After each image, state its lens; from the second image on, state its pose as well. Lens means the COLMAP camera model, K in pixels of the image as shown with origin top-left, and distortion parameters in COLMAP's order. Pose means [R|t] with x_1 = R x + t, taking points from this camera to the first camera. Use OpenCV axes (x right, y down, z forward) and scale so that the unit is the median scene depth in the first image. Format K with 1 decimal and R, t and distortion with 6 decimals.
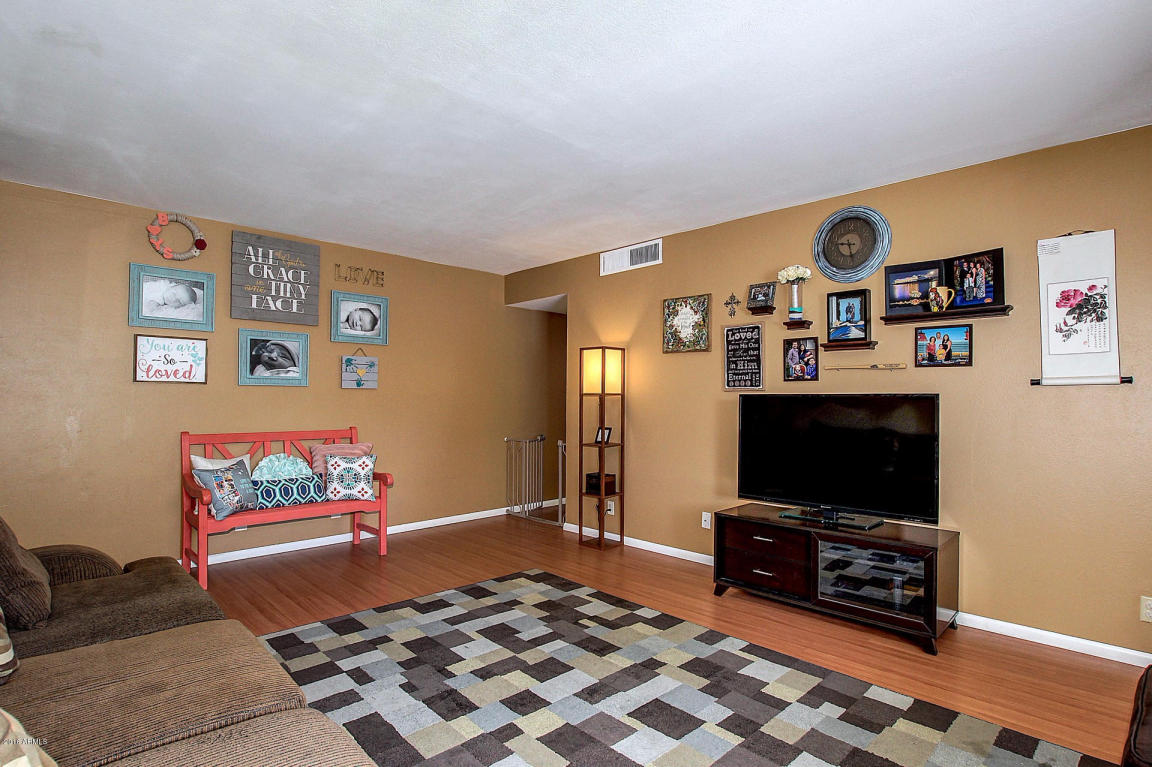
lens RADIAL K [[577.3, 0, 578.2], [0, 577.3, 387.9], [0, 0, 1]] dist [-0.034364, -0.000052]
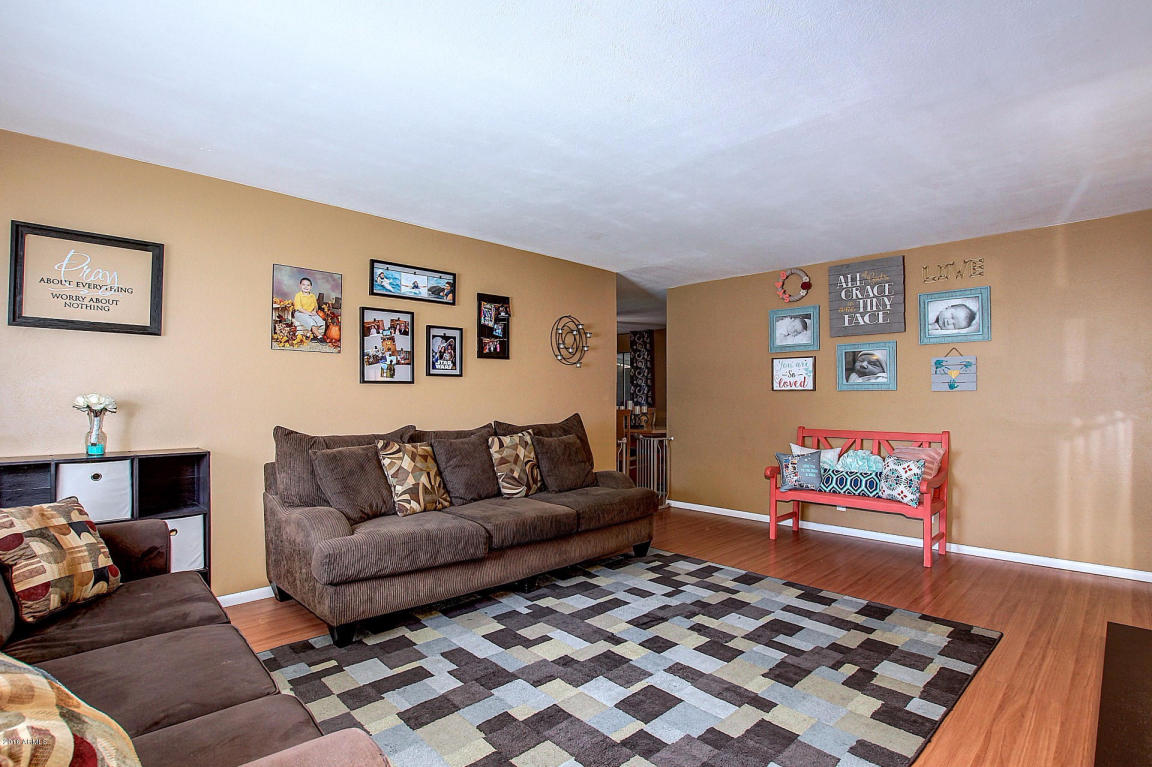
lens RADIAL K [[551.5, 0, 571.0], [0, 551.5, 389.2], [0, 0, 1]] dist [-0.019324, 0.000250]
pose [[-0.006655, -0.025241, -0.999659, 0.634425], [0.017101, 0.999532, -0.025352, 0.012290], [0.999832, -0.017264, -0.006221, 0.468444]]
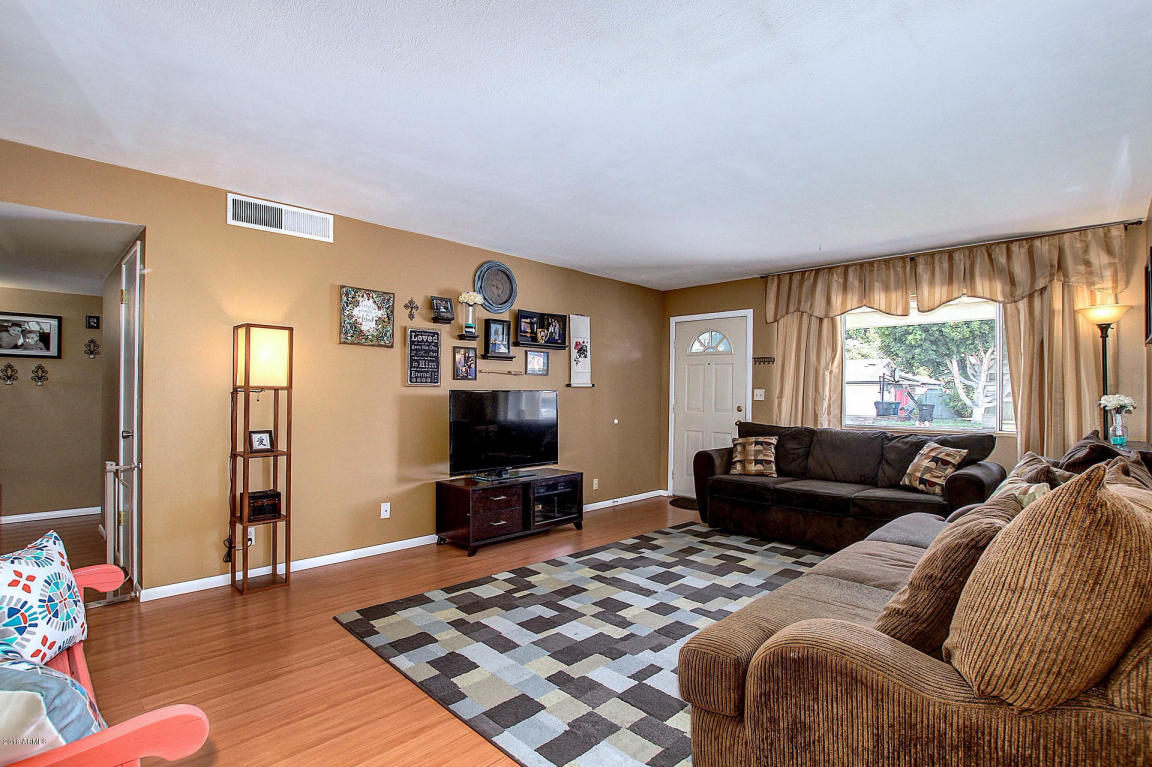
lens RADIAL K [[577.3, 0, 584.5], [0, 577.3, 384.6], [0, 0, 1]] dist [-0.034364, -0.000052]
pose [[-0.044507, 0.010607, 0.998953, -0.862005], [-0.023539, 0.999655, -0.011664, 0.007067], [-0.998732, -0.024034, -0.044242, 0.720564]]
